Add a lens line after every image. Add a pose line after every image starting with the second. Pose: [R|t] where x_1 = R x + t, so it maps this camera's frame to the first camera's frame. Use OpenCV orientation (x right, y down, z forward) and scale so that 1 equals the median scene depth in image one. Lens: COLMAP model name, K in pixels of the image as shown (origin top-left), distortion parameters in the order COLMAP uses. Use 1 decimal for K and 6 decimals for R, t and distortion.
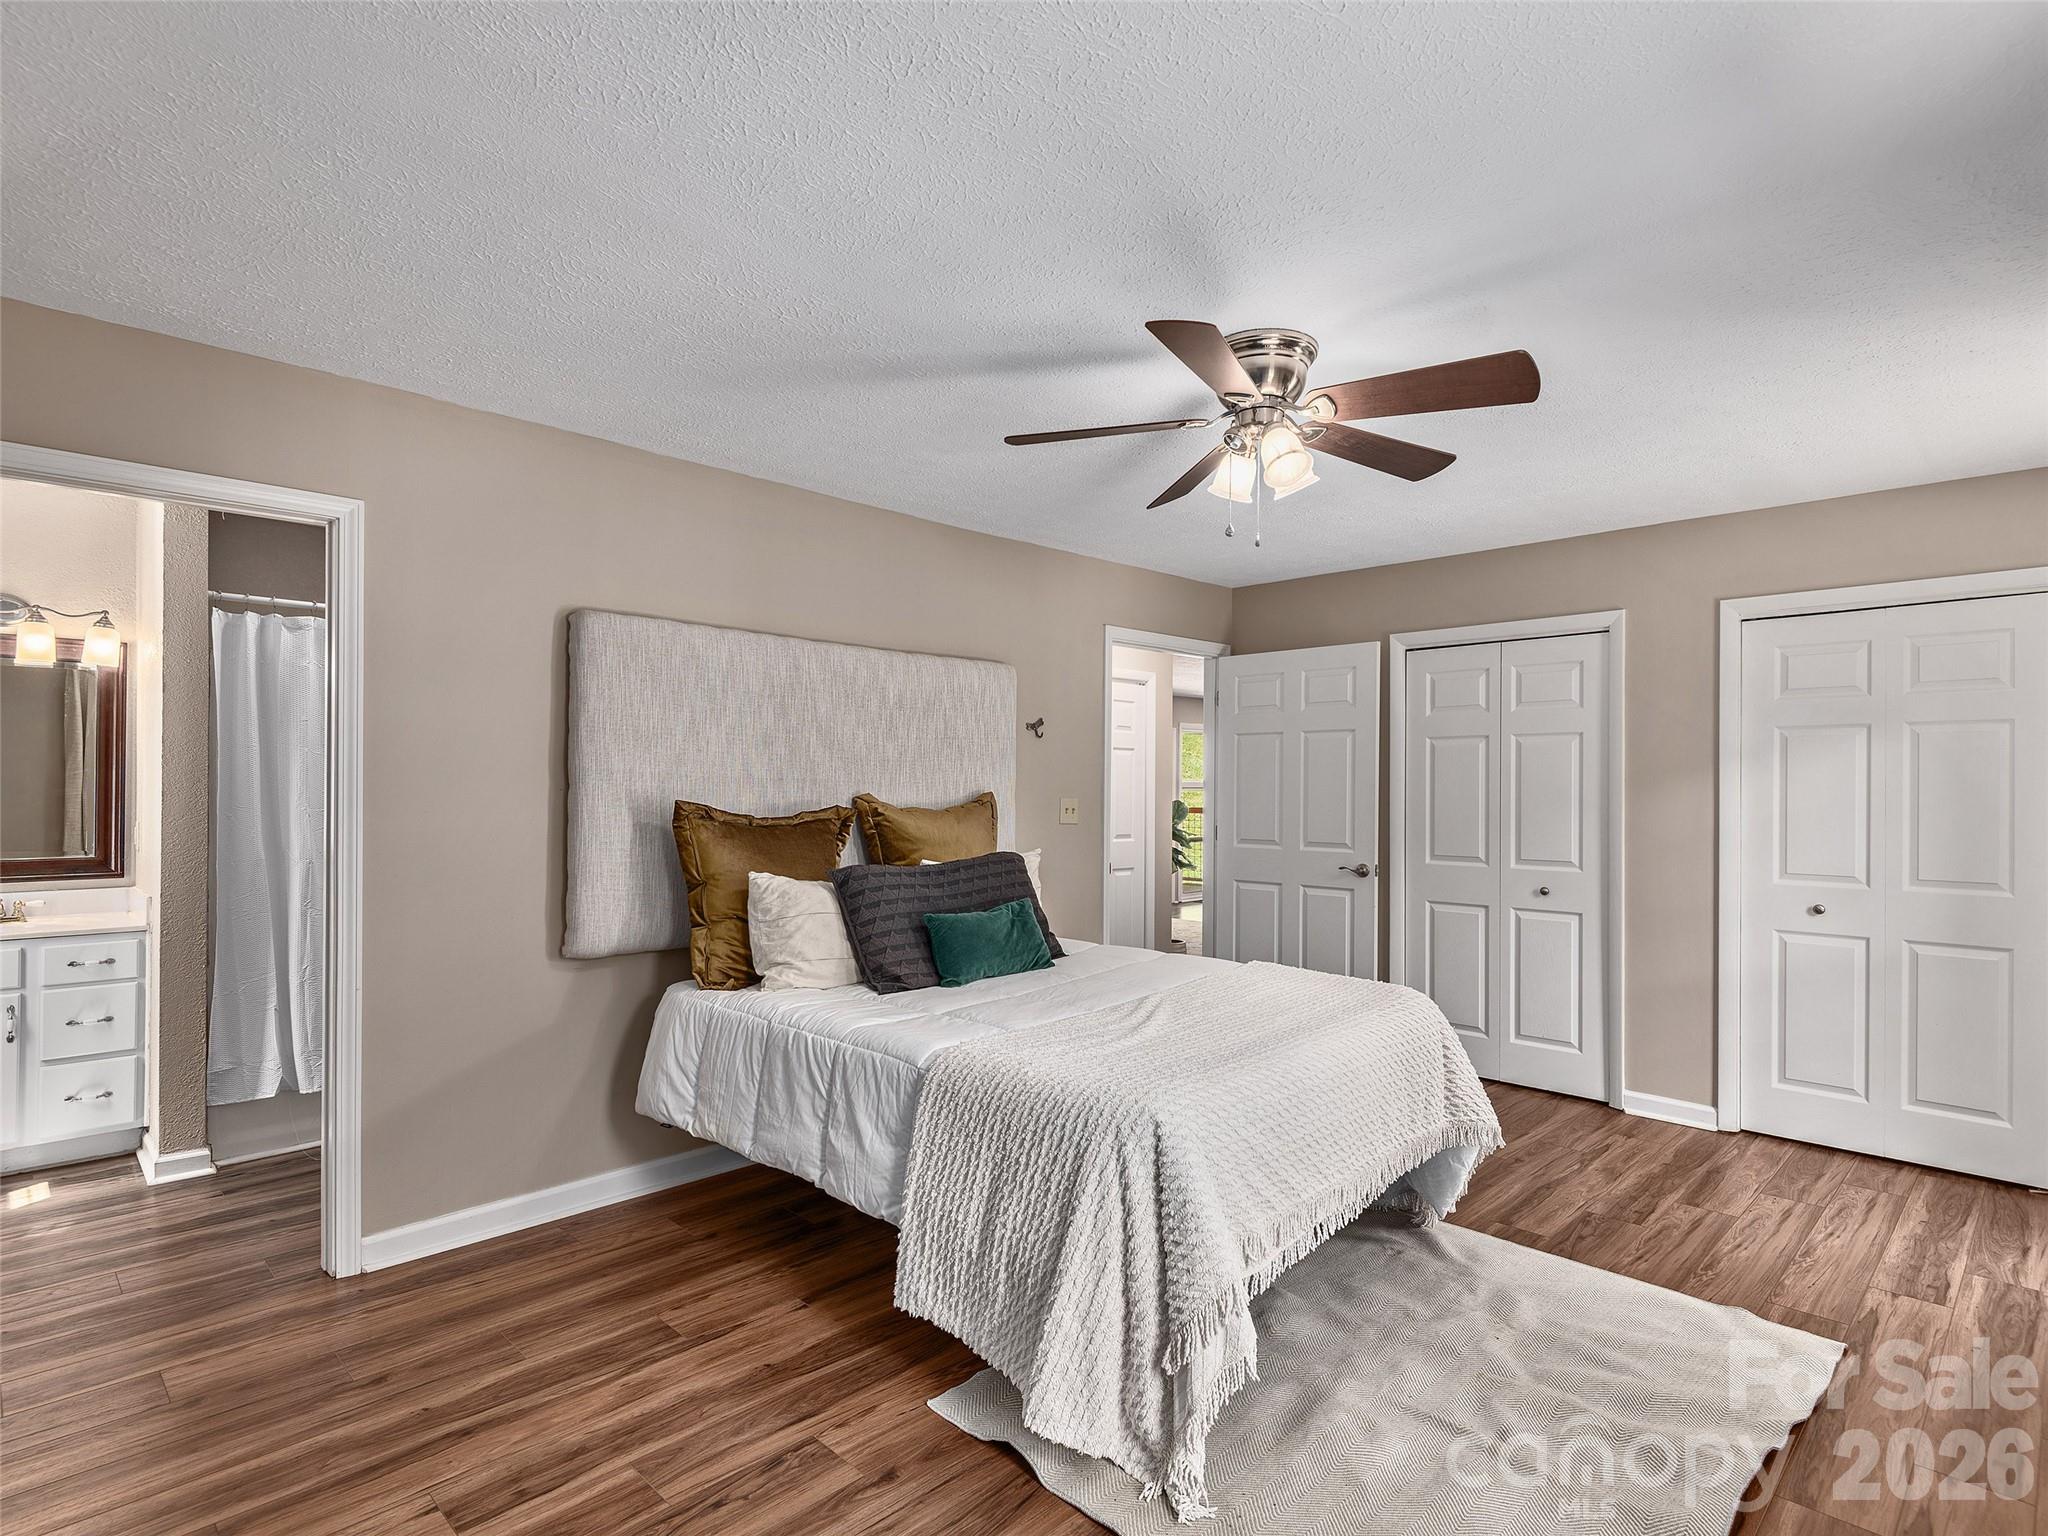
lens RADIAL K [[1054.5, 0, 988.4], [0, 1054.5, 776.1], [0, 0, 1]] dist [0.029455, -0.026755]
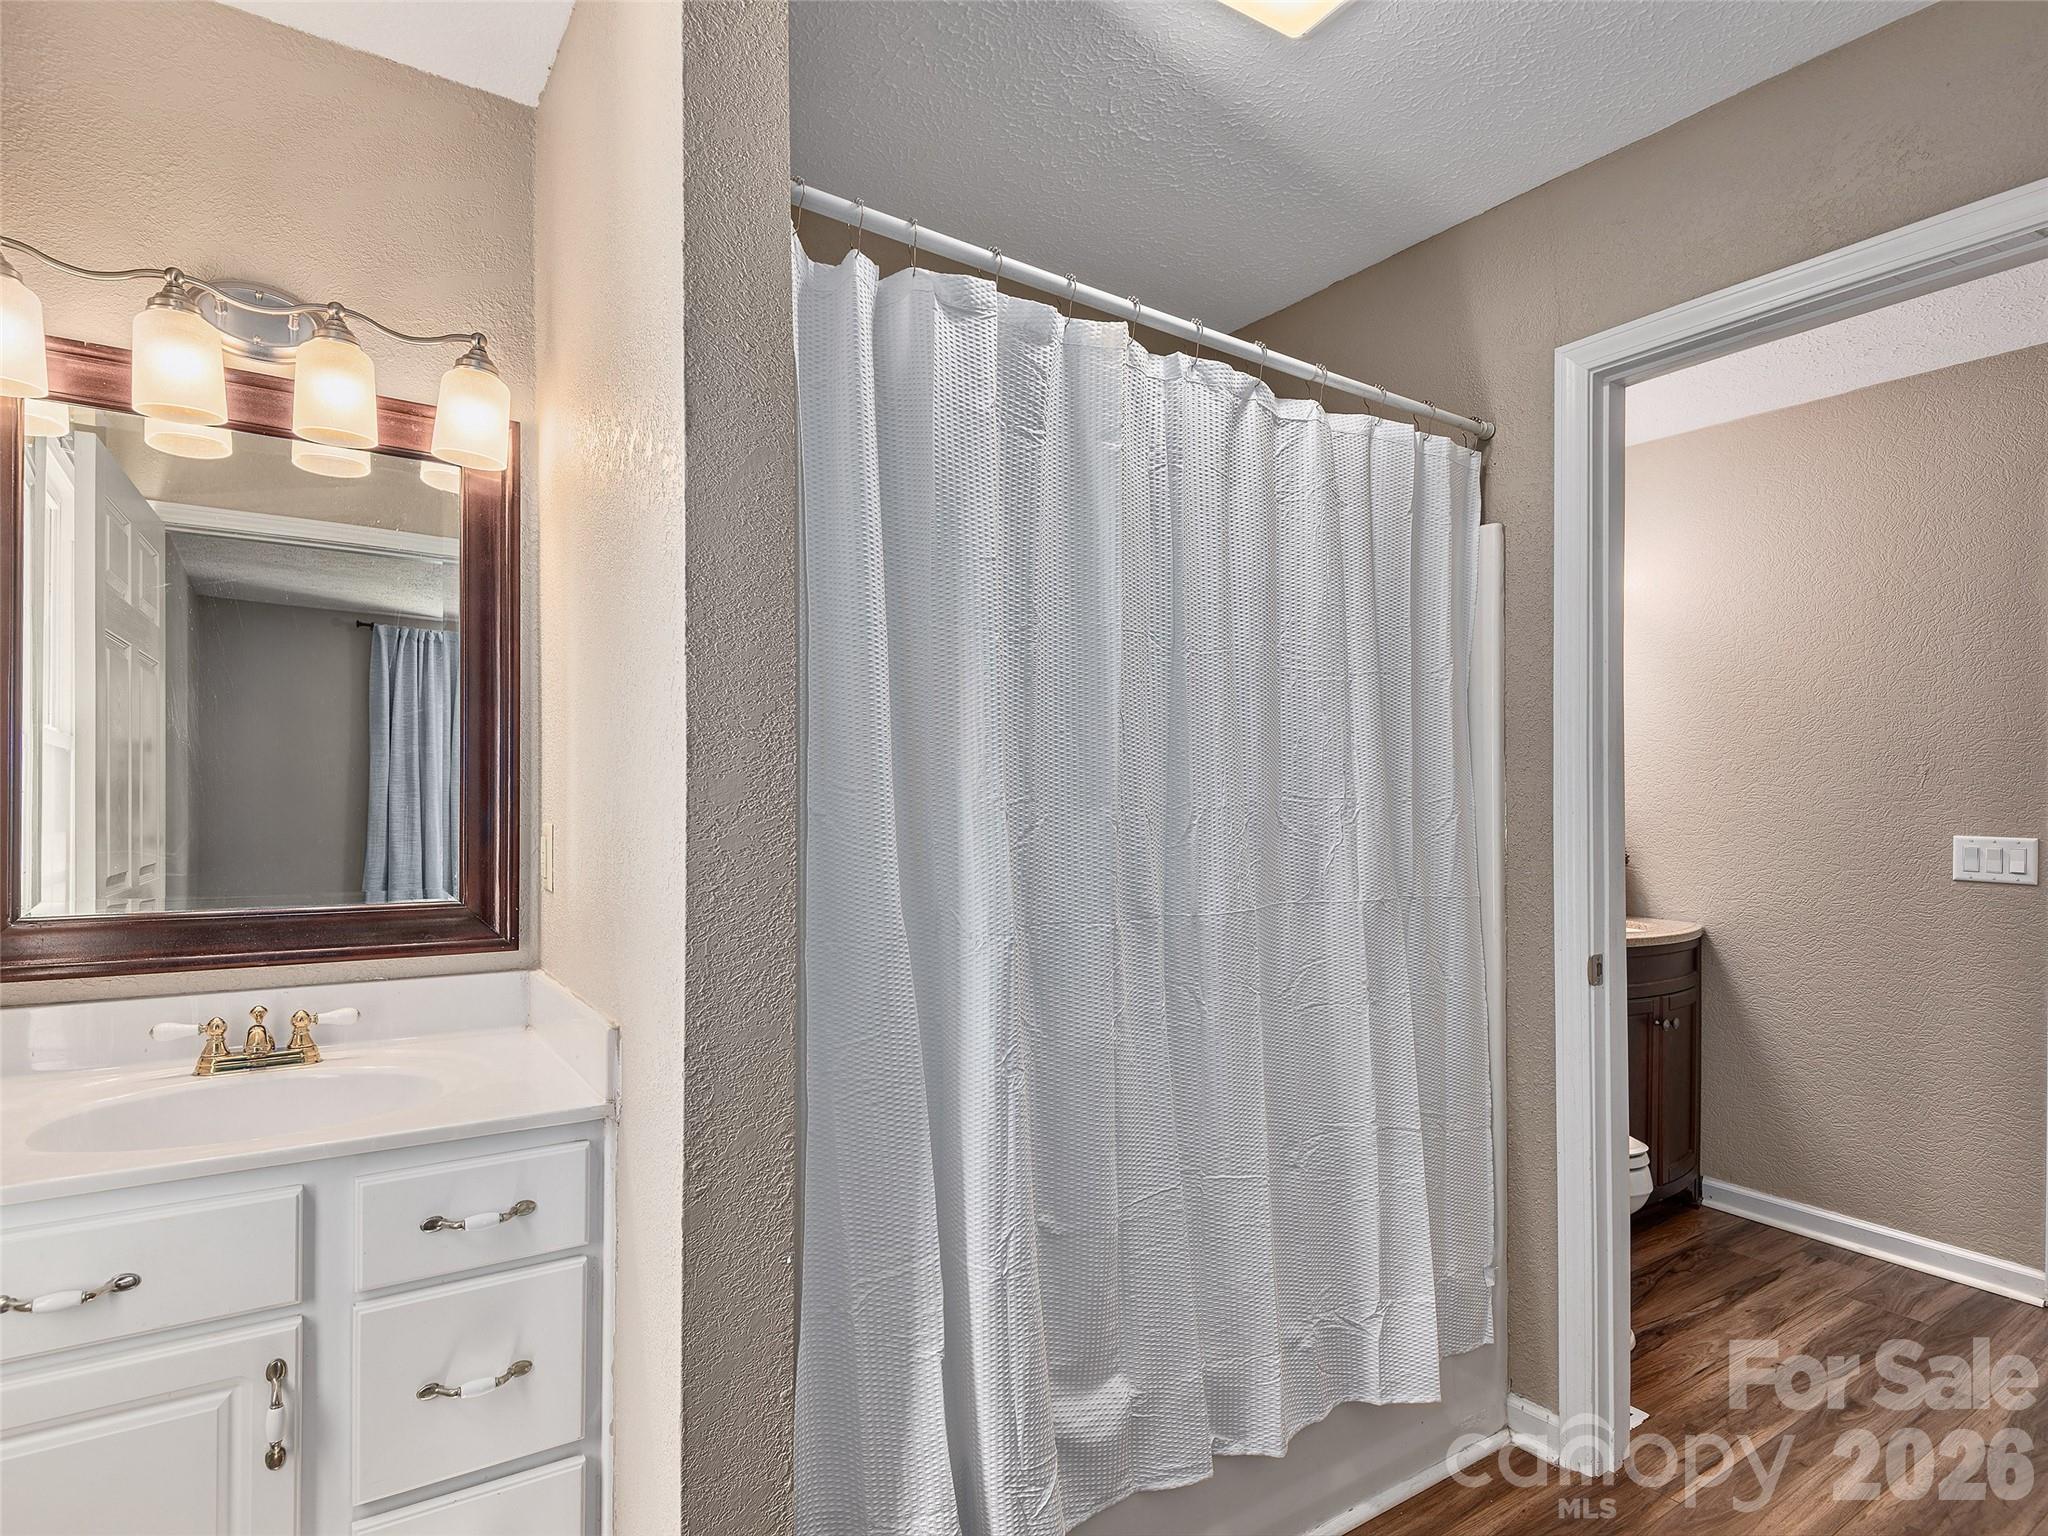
lens RADIAL K [[1068.7, 0, 1019.7], [0, 1068.7, 800.8], [0, 0, 1]] dist [-0.002438, -0.001357]
pose [[0.987752, 0.000454, -0.156028, -0.585484], [0.000729, 0.999971, 0.007529, 0.029698], [0.156027, -0.007550, 0.987724, 0.647732]]
